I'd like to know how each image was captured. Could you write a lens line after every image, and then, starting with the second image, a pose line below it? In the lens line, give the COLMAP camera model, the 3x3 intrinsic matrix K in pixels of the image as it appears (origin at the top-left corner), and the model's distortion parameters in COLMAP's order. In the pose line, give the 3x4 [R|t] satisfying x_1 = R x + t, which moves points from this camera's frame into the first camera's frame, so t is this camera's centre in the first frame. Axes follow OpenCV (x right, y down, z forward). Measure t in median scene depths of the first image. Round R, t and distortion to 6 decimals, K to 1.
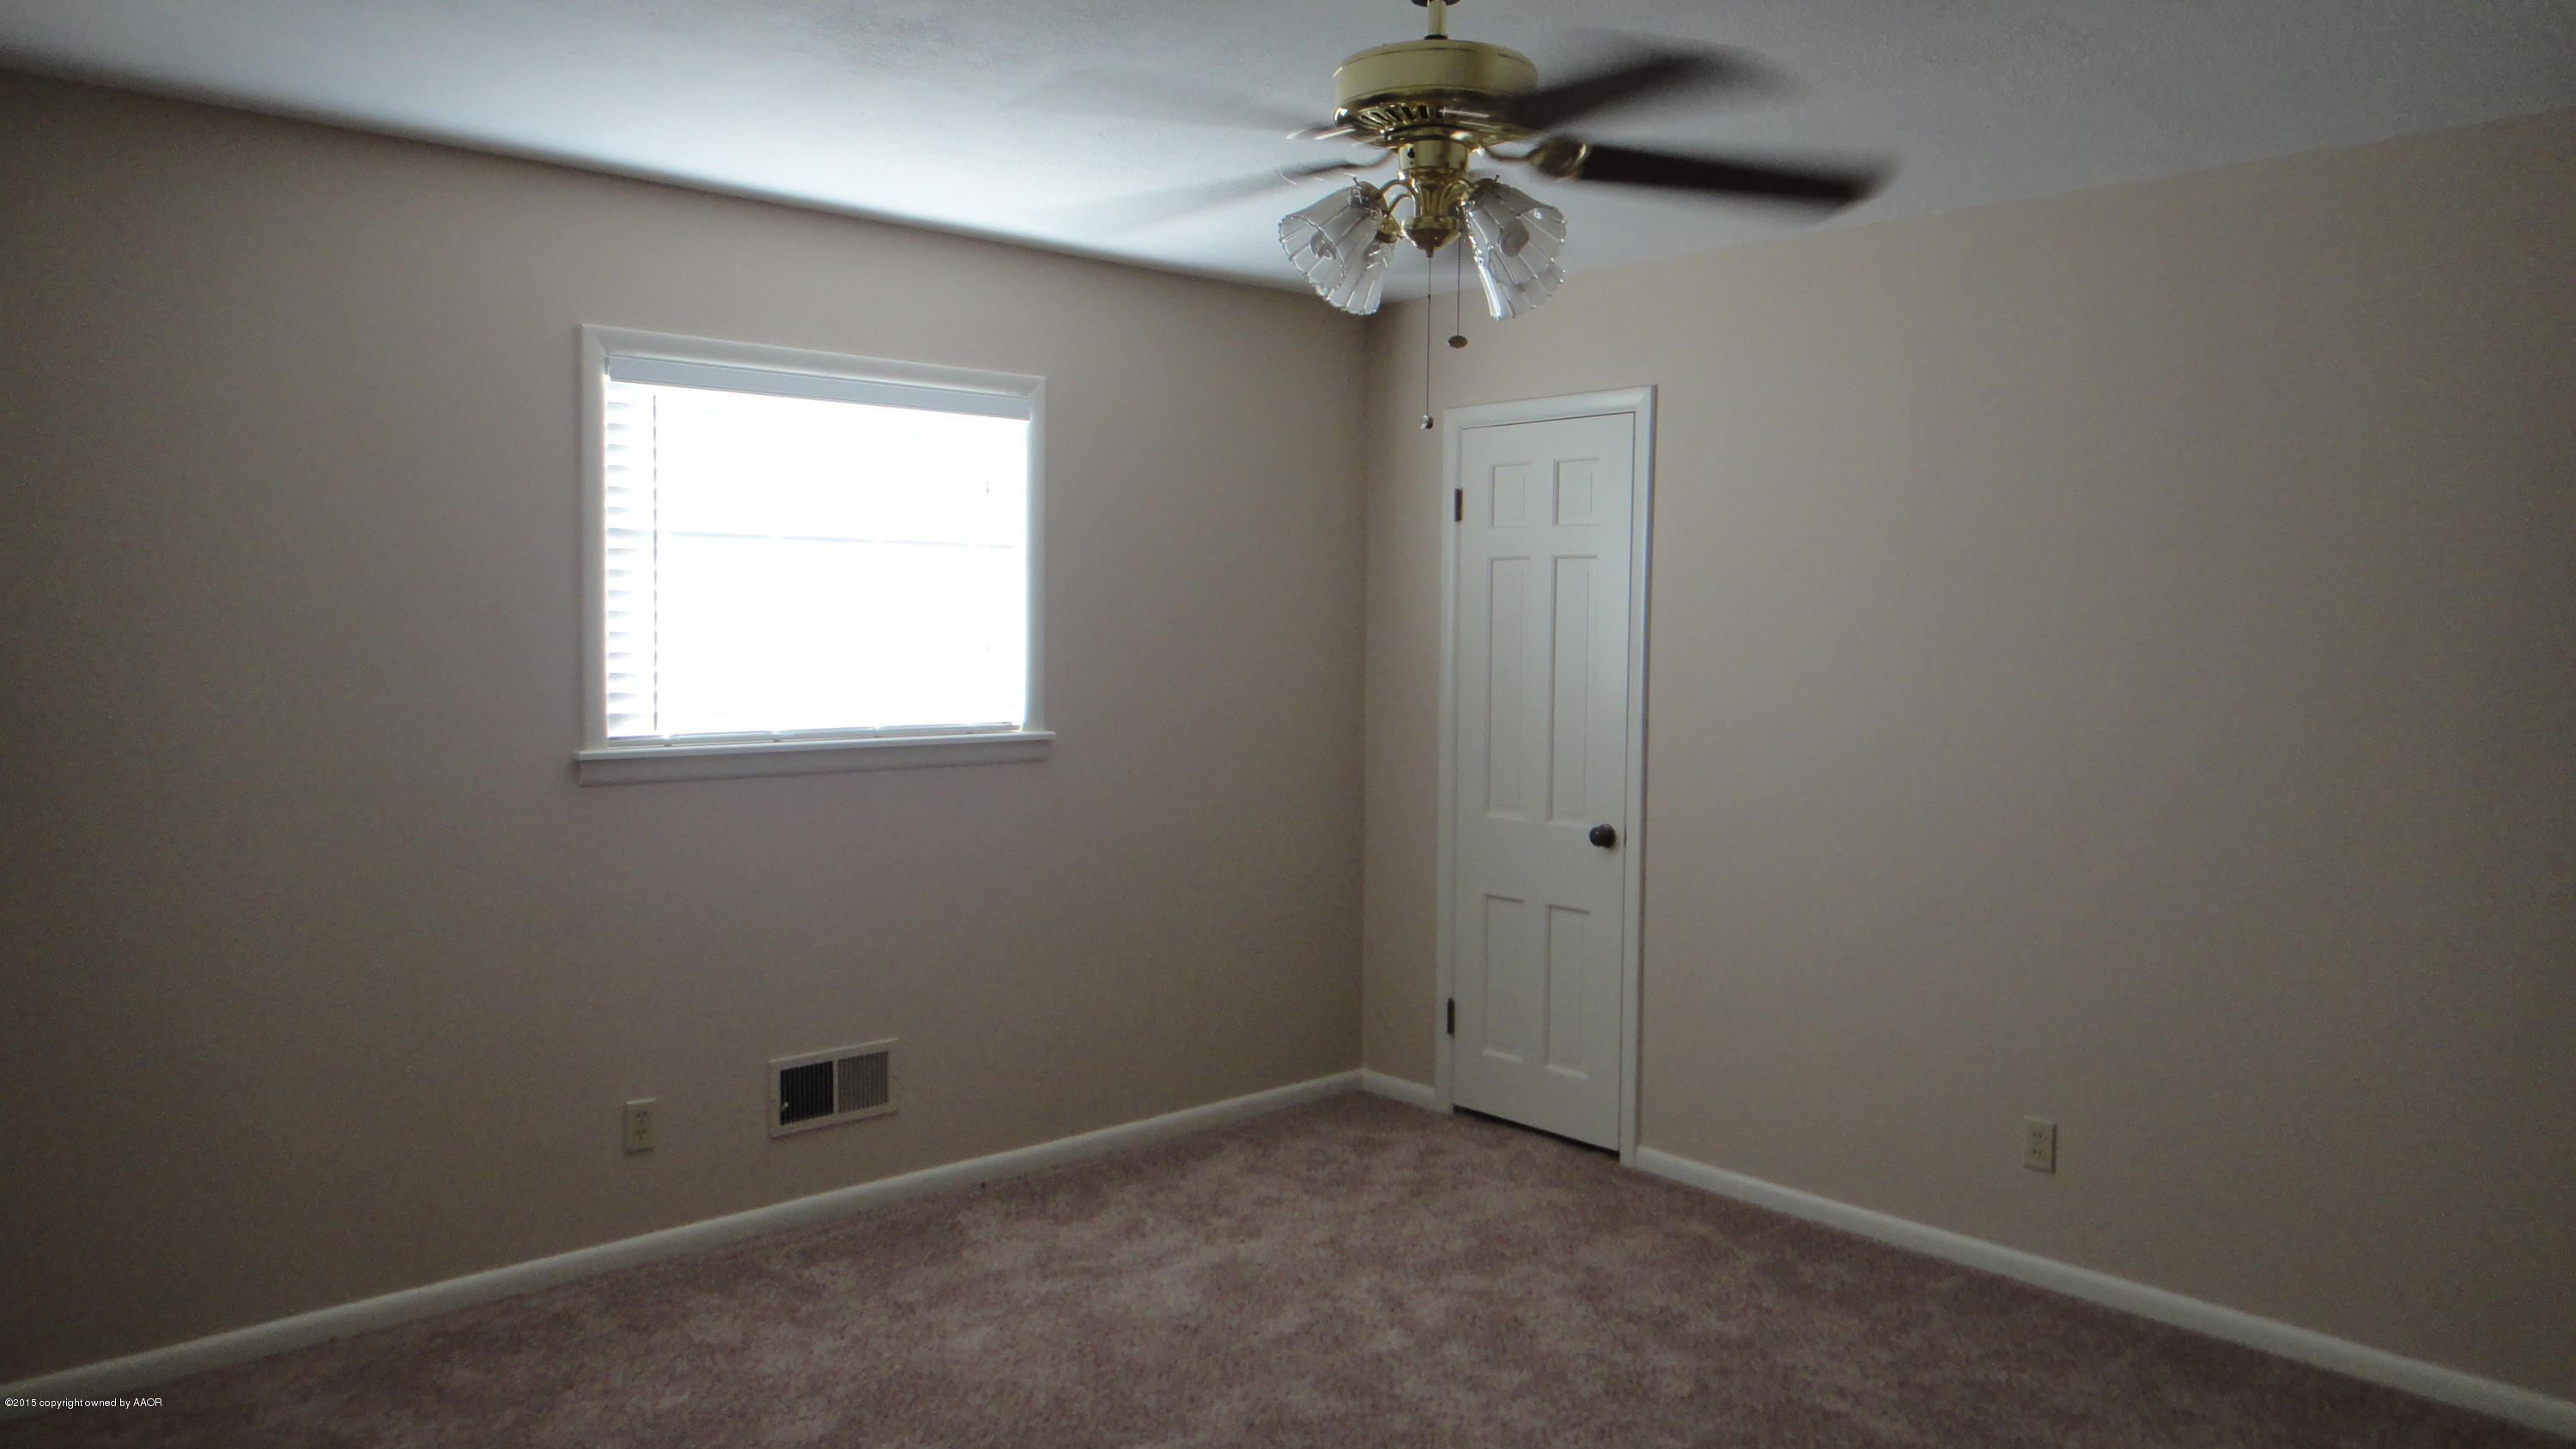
lens RADIAL K [[1791.3, 0, 1293.8], [0, 1791.3, 724.3], [0, 0, 1]] dist [-0.001284, -0.000433]
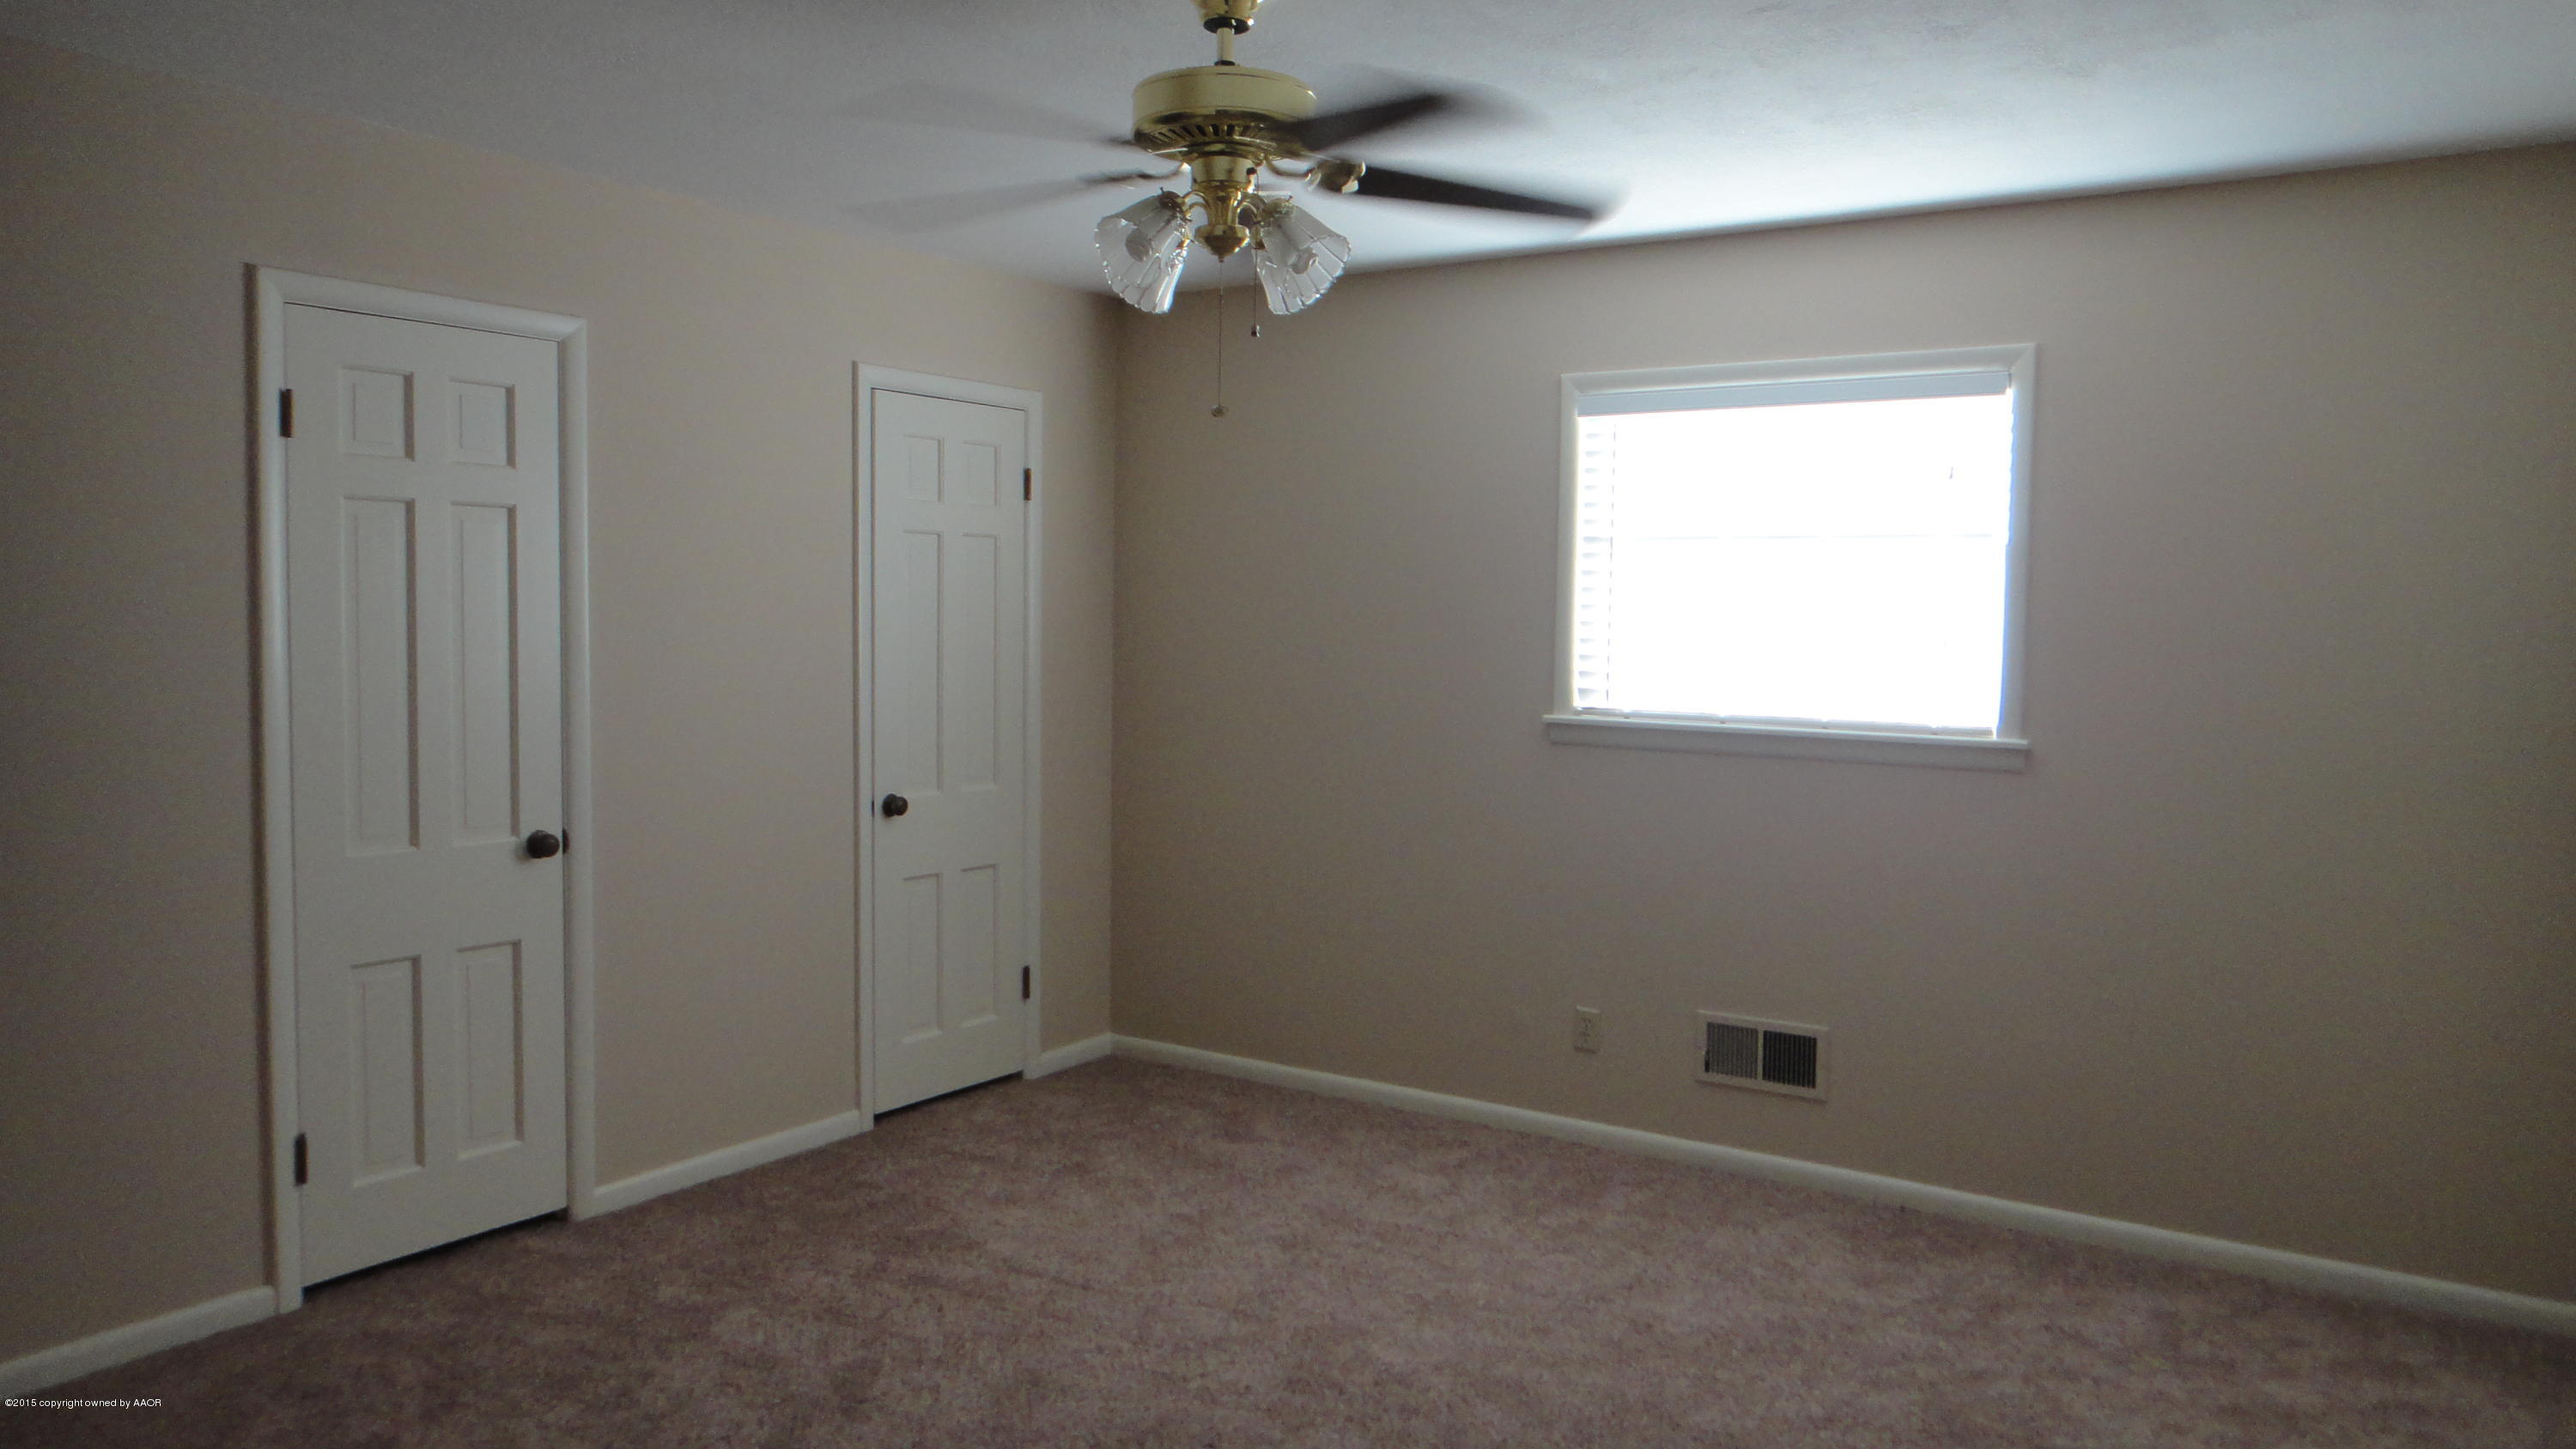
lens RADIAL K [[1791.3, 0, 1294.5], [0, 1791.3, 726.3], [0, 0, 1]] dist [-0.001284, -0.000433]
pose [[0.230869, 0.054757, -0.971443, 0.692952], [-0.072894, 0.996583, 0.038850, -0.011788], [0.970250, 0.061843, 0.234072, 0.471204]]
